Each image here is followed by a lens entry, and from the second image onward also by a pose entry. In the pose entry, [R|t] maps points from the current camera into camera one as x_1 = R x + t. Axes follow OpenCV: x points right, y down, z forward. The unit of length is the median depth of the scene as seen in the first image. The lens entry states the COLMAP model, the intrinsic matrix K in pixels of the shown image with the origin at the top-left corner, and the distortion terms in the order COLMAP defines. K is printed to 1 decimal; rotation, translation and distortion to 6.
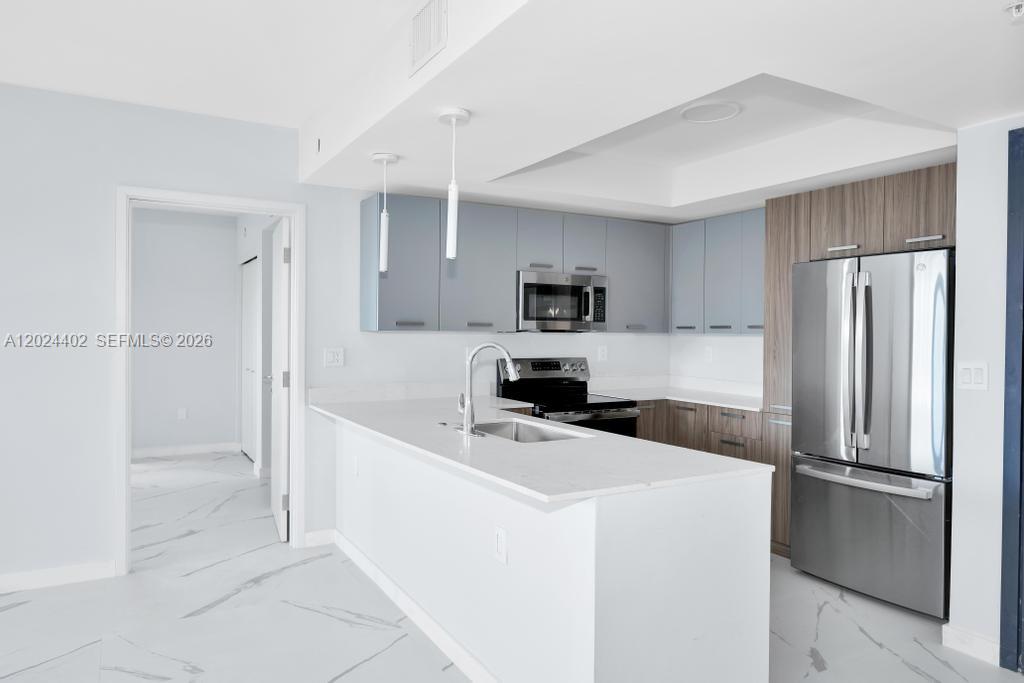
lens RADIAL K [[673.8, 0, 512.0], [0, 673.8, 341.5], [0, 0, 1]] dist [0.002227, 0.001576]
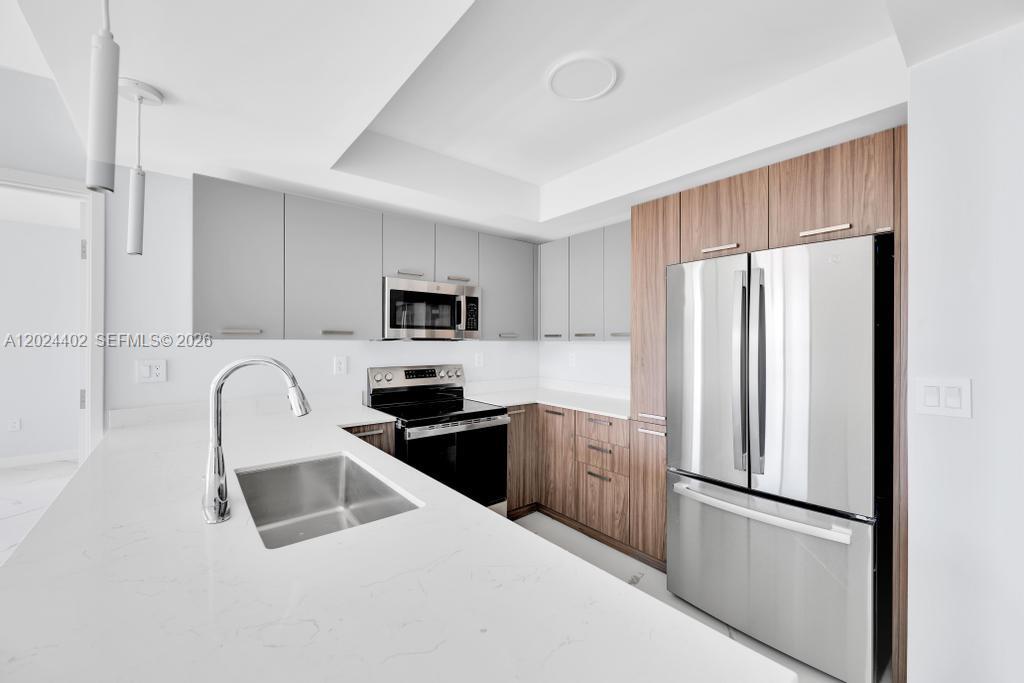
lens RADIAL K [[403.0, 0, 508.8], [0, 403.0, 341.3], [0, 0, 1]] dist [-0.000990, 0.000444]
pose [[0.988326, -0.004837, 0.152276, 0.097147], [0.006899, 0.999891, -0.013016, -0.004147], [-0.152196, 0.013914, 0.988252, 0.405719]]
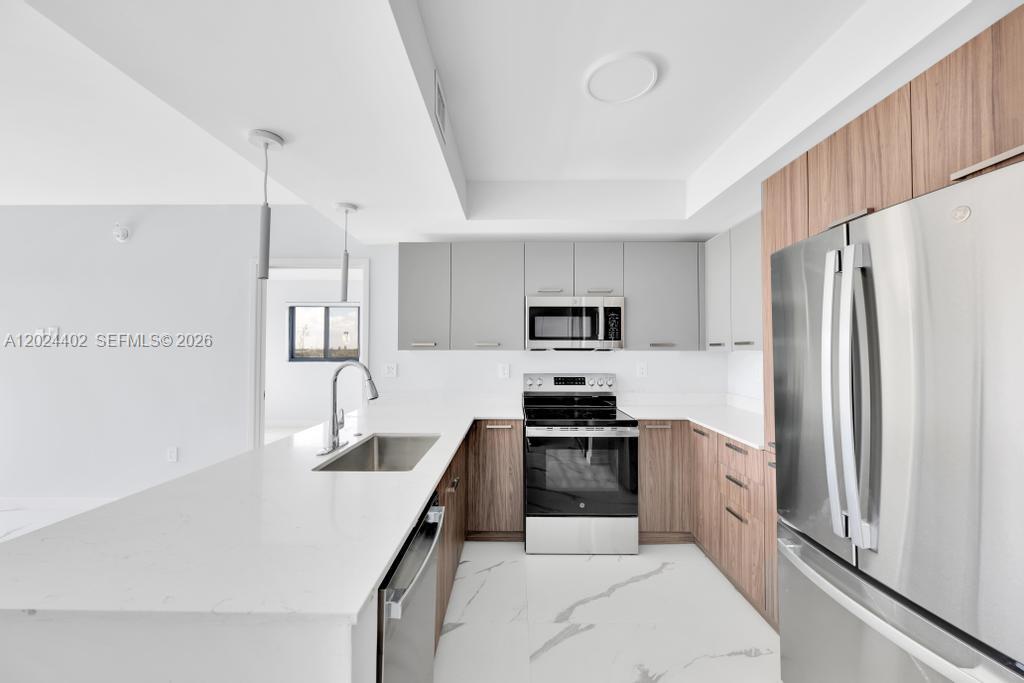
lens RADIAL K [[403.0, 0, 508.8], [0, 403.0, 341.3], [0, 0, 1]] dist [-0.000990, 0.000444]
pose [[0.857977, -0.018444, -0.513357, 0.332091], [-0.001799, 0.999241, -0.038908, -0.003082], [0.513685, 0.034305, 0.857293, 0.407469]]
